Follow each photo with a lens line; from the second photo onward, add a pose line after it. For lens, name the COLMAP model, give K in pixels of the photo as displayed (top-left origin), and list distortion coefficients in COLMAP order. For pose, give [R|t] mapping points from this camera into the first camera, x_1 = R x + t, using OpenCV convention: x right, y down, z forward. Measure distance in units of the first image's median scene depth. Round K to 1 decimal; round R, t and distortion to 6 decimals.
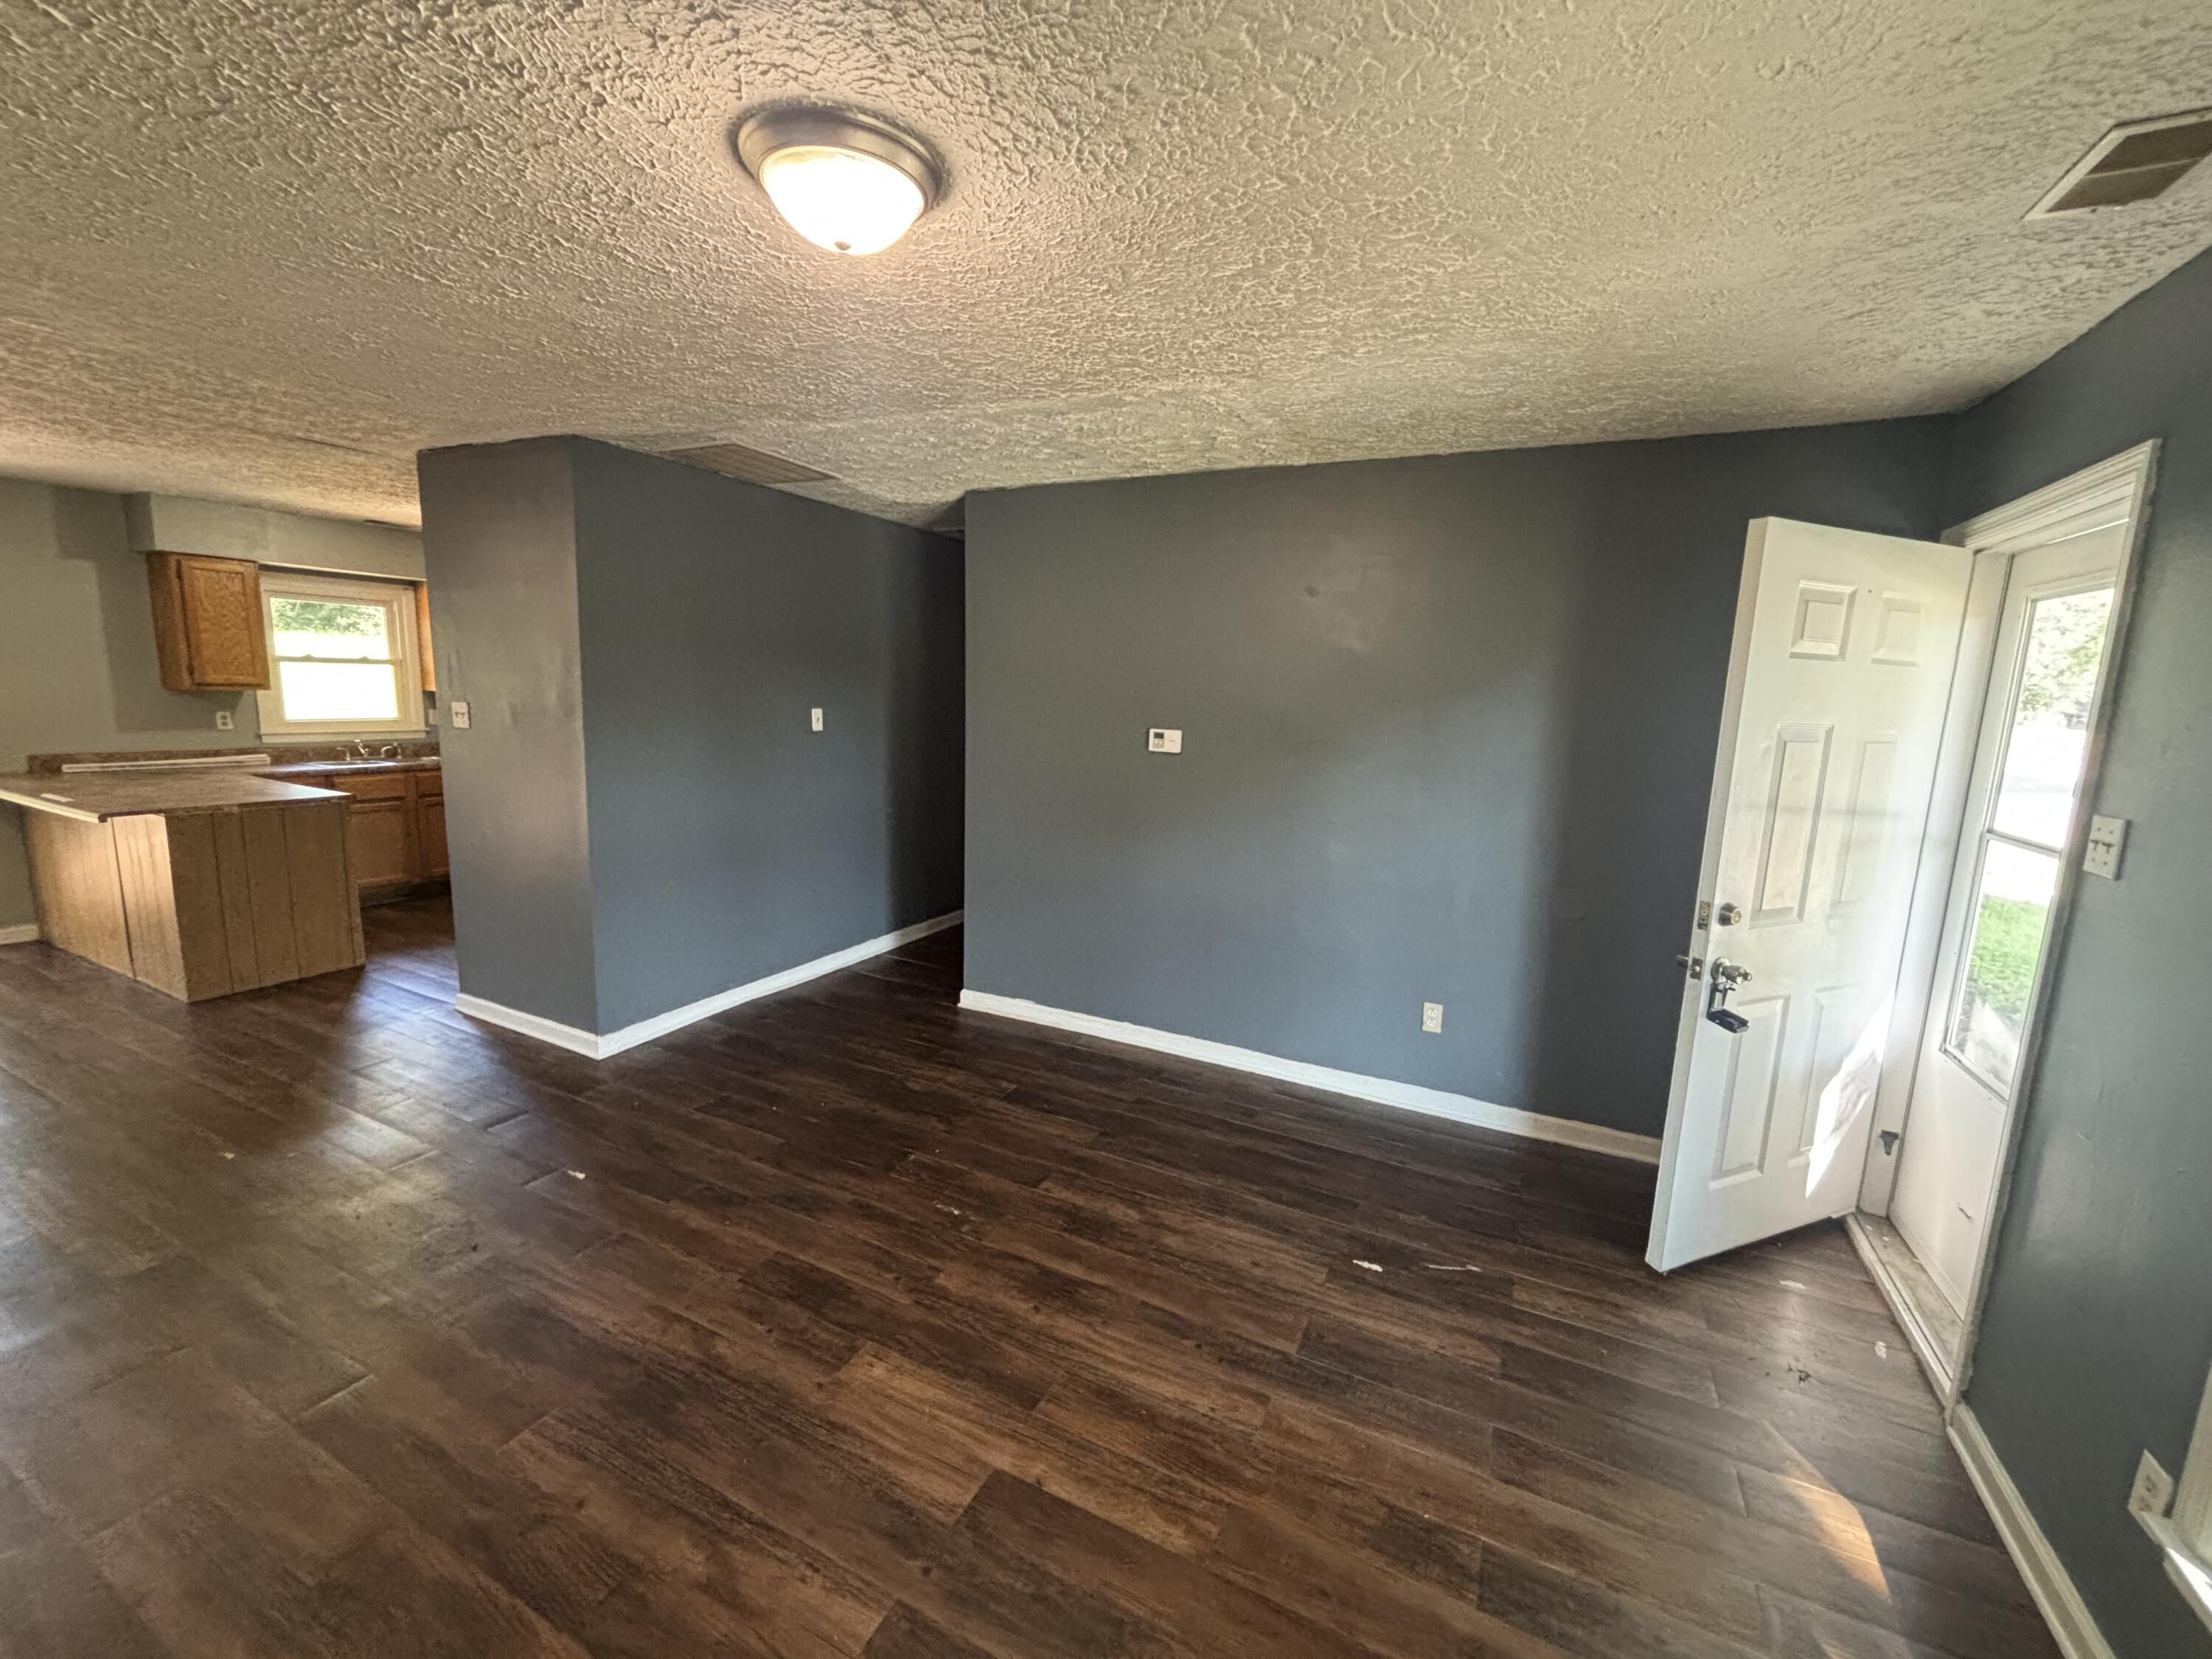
lens RADIAL K [[891.6, 0, 1104.1], [0, 891.6, 827.7], [0, 0, 1]] dist [-0.000205, -0.000012]
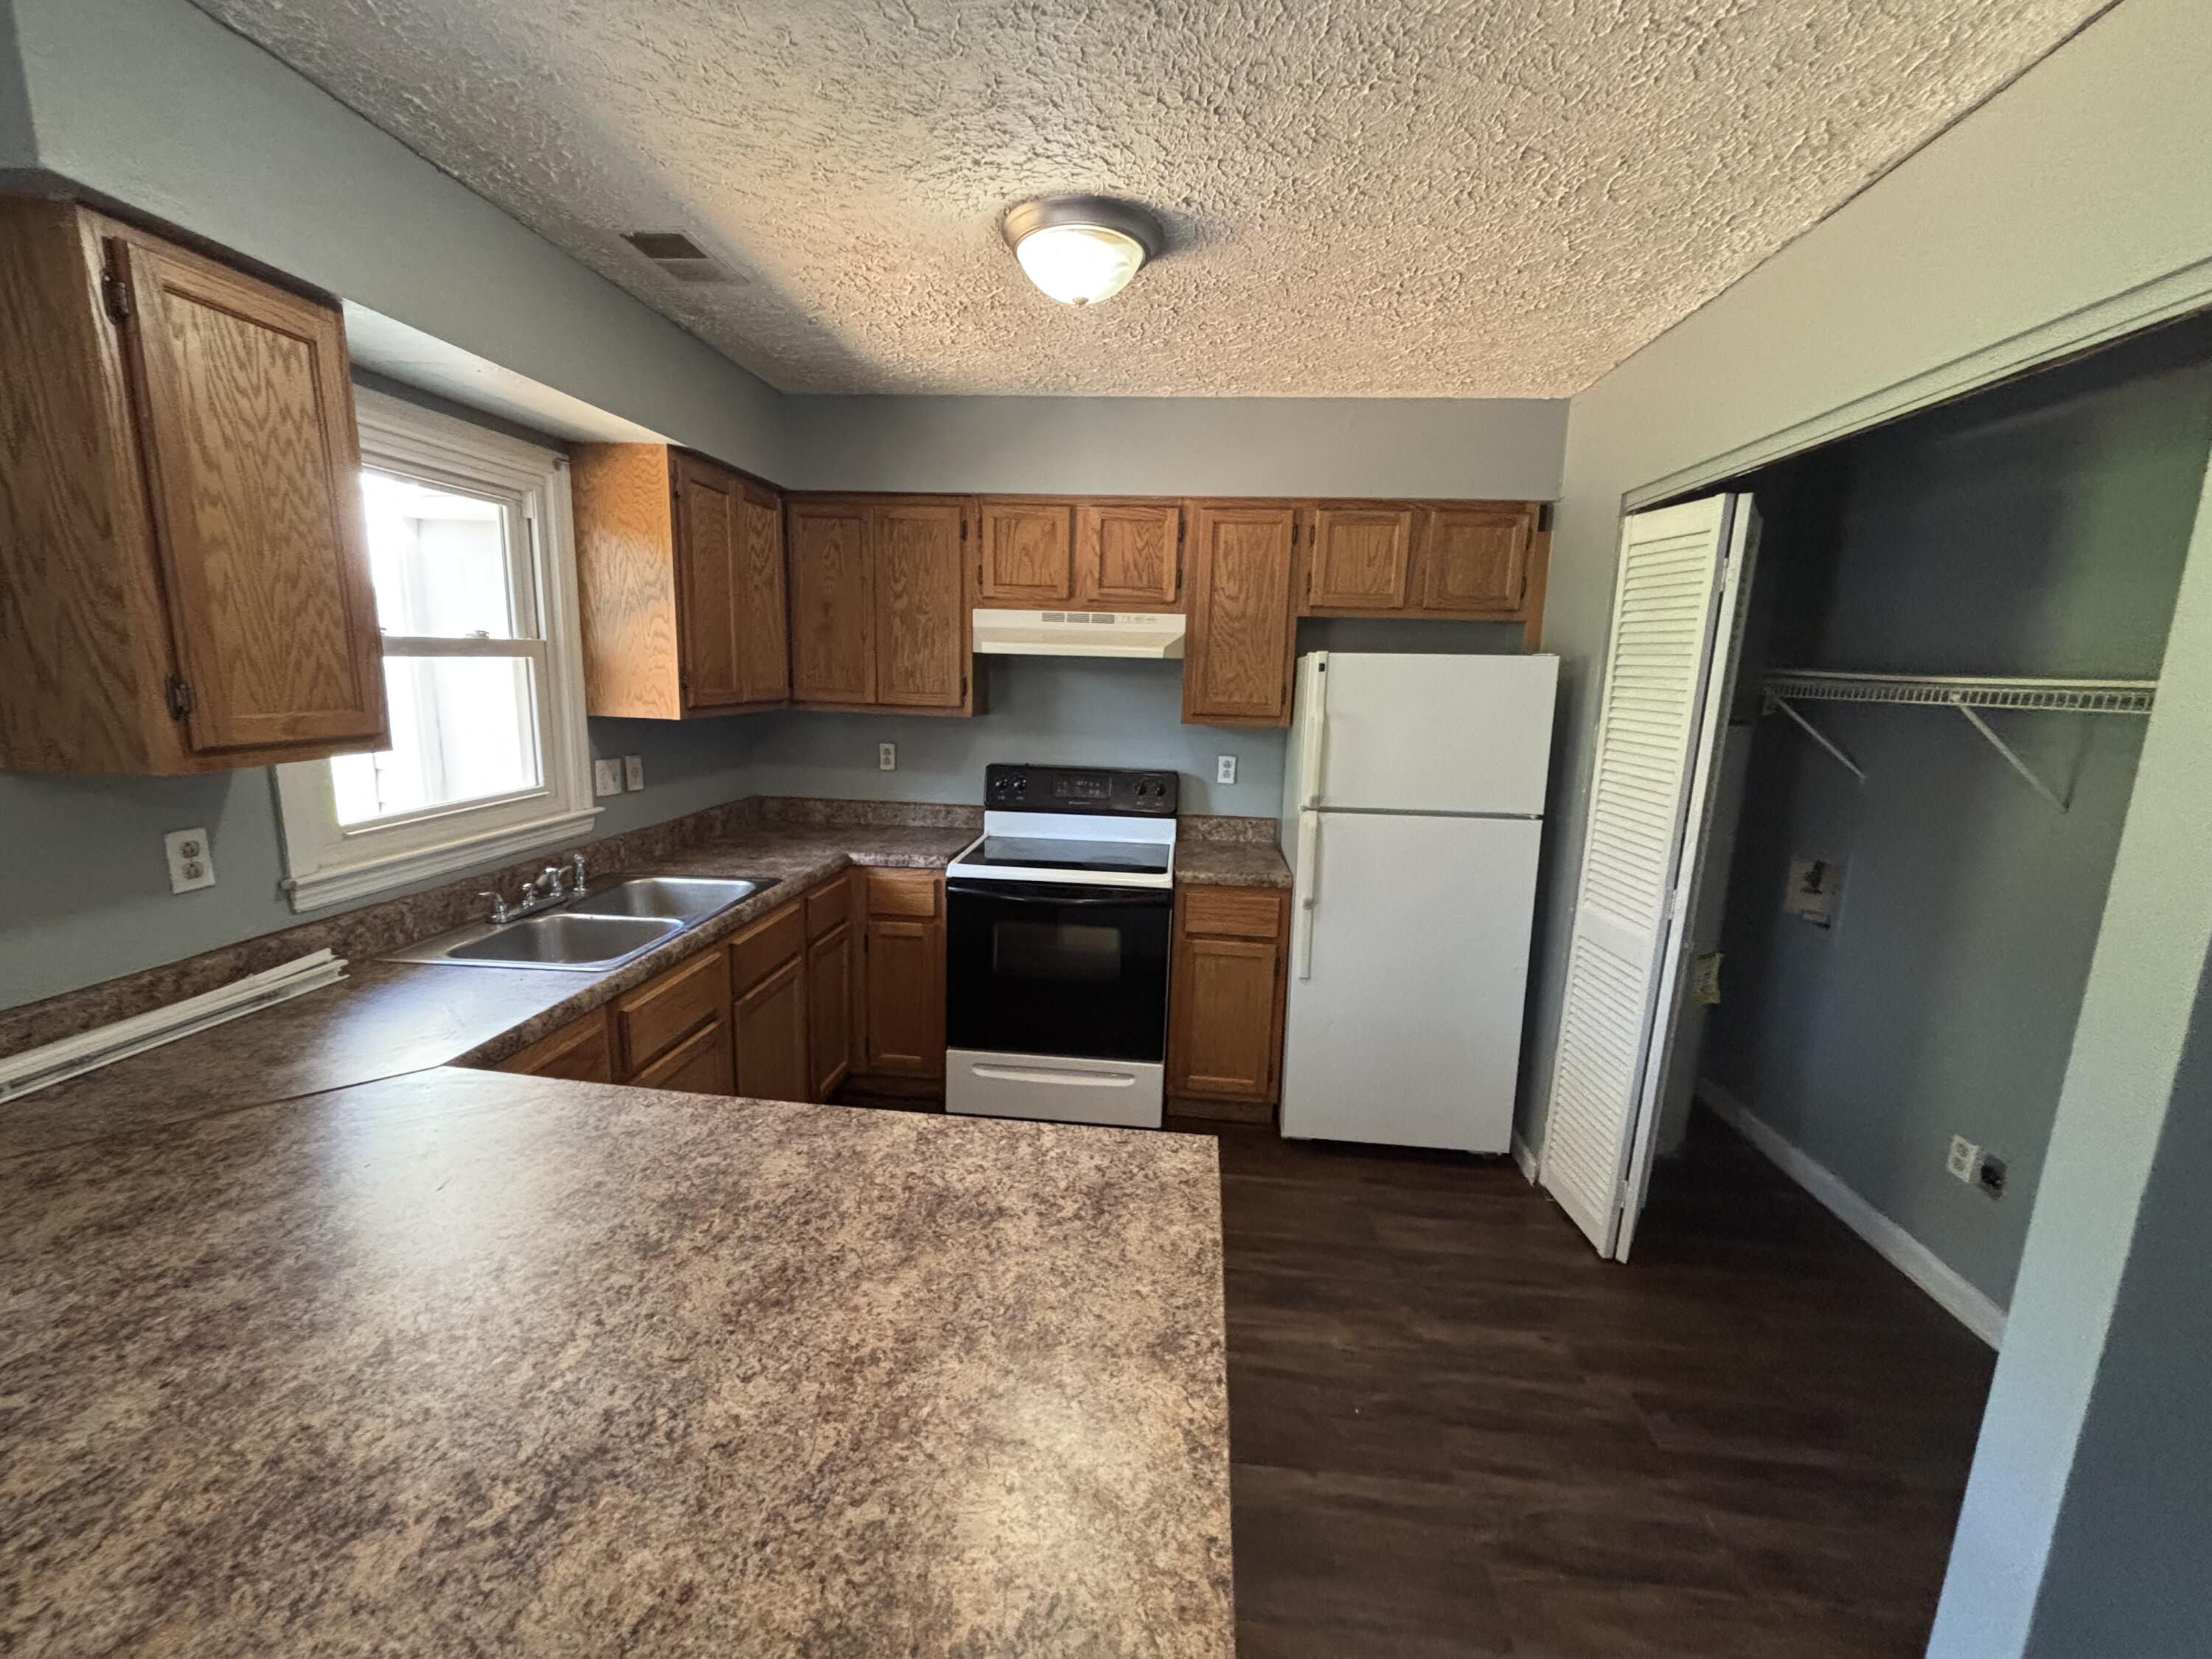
lens RADIAL K [[891.6, 0, 1102.1], [0, 891.6, 830.6], [0, 0, 1]] dist [-0.000205, -0.000012]
pose [[0.931480, -0.073678, 0.356254, -0.807841], [0.060258, 0.996997, 0.048638, -0.125359], [-0.358767, -0.023838, 0.933123, 0.616406]]
